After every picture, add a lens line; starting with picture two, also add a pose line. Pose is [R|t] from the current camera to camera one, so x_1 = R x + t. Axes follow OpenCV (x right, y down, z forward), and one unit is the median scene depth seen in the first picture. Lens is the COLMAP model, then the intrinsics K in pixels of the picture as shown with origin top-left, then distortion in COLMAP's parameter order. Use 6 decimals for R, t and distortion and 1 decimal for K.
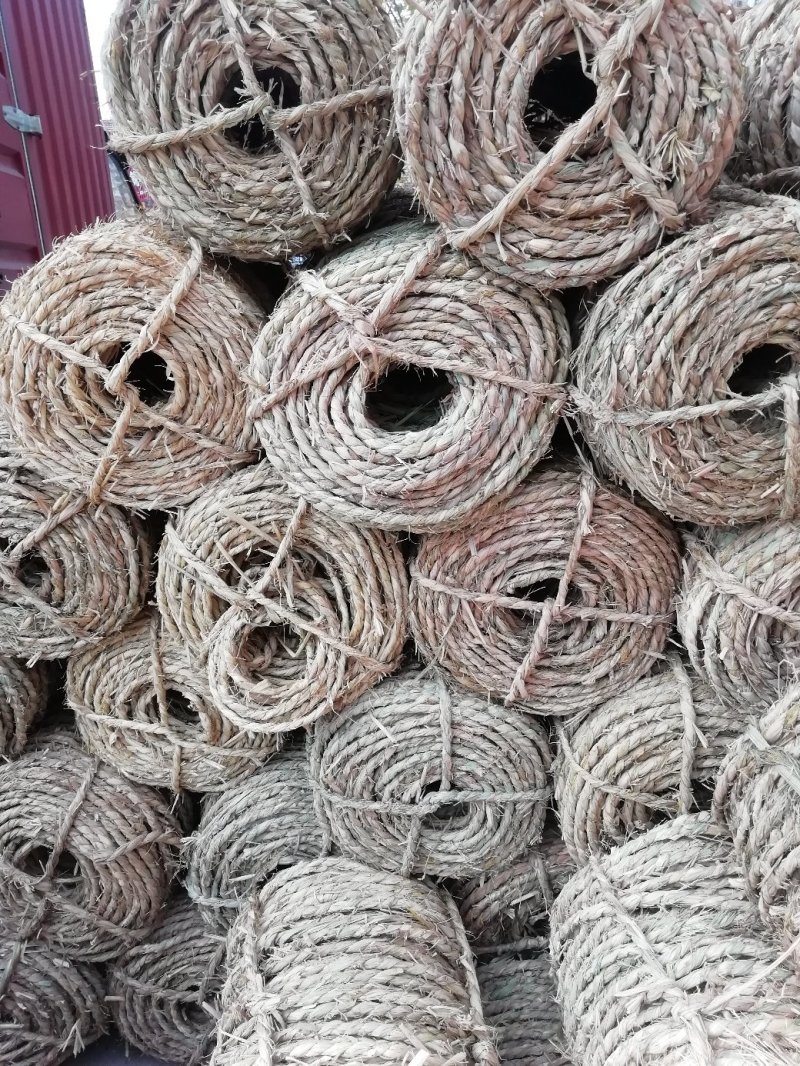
lens RADIAL K [[823.0, 0, 428.9], [0, 823.0, 531.4], [0, 0, 1]] dist [0.054693, -0.031745]
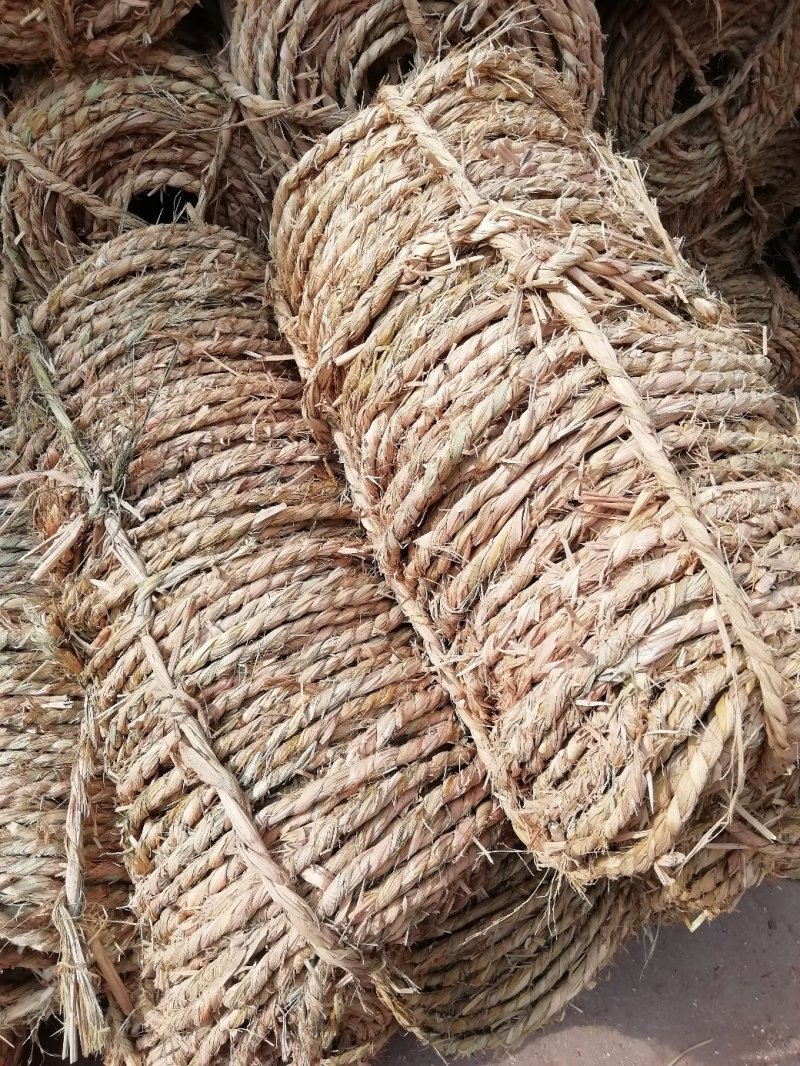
lens RADIAL K [[823.0, 0, 428.9], [0, 823.0, 531.4], [0, 0, 1]] dist [0.054693, -0.031745]
pose [[0.925901, 0.022853, 0.377075, 0.396354], [-0.143728, 0.944411, 0.295685, 0.108184], [-0.349357, -0.327971, 0.877716, -0.026824]]
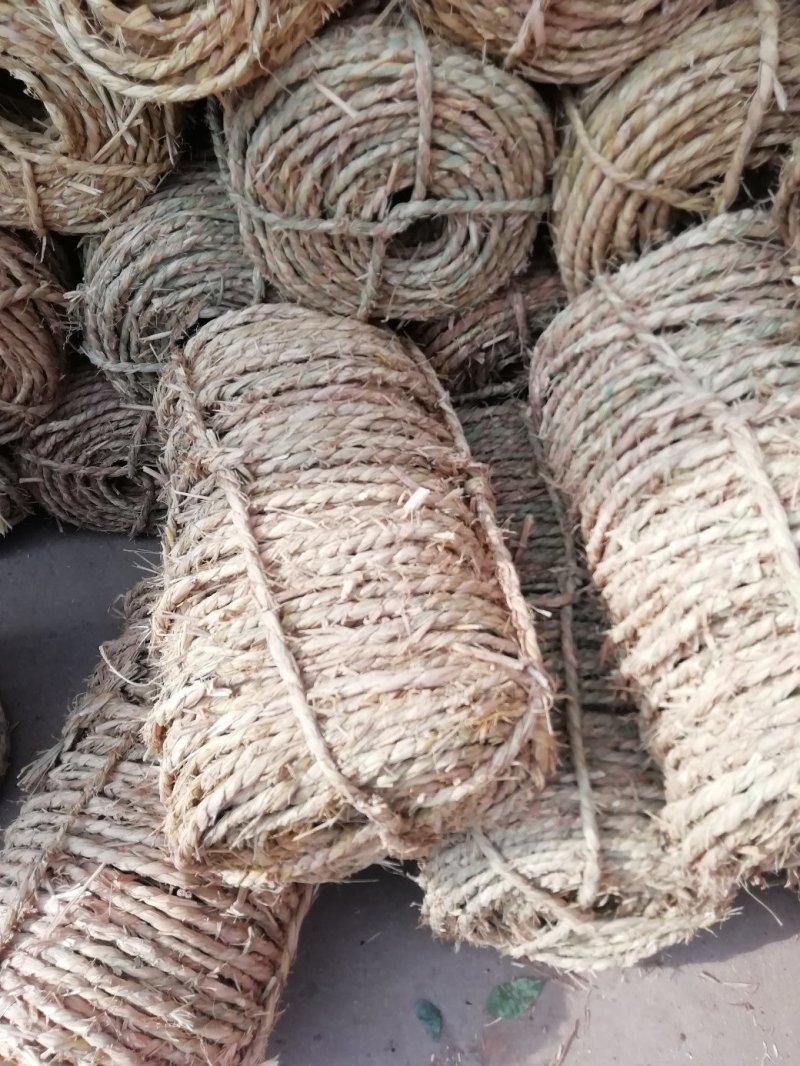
lens RADIAL K [[821.8, 0, 432.6], [0, 821.8, 534.6], [0, 0, 1]] dist [0.015679, -0.003624]
pose [[0.987041, -0.088785, 0.133668, -0.100619], [0.000081, 0.833267, 0.552871, 0.162397], [-0.160468, -0.545696, 0.822476, 0.232777]]
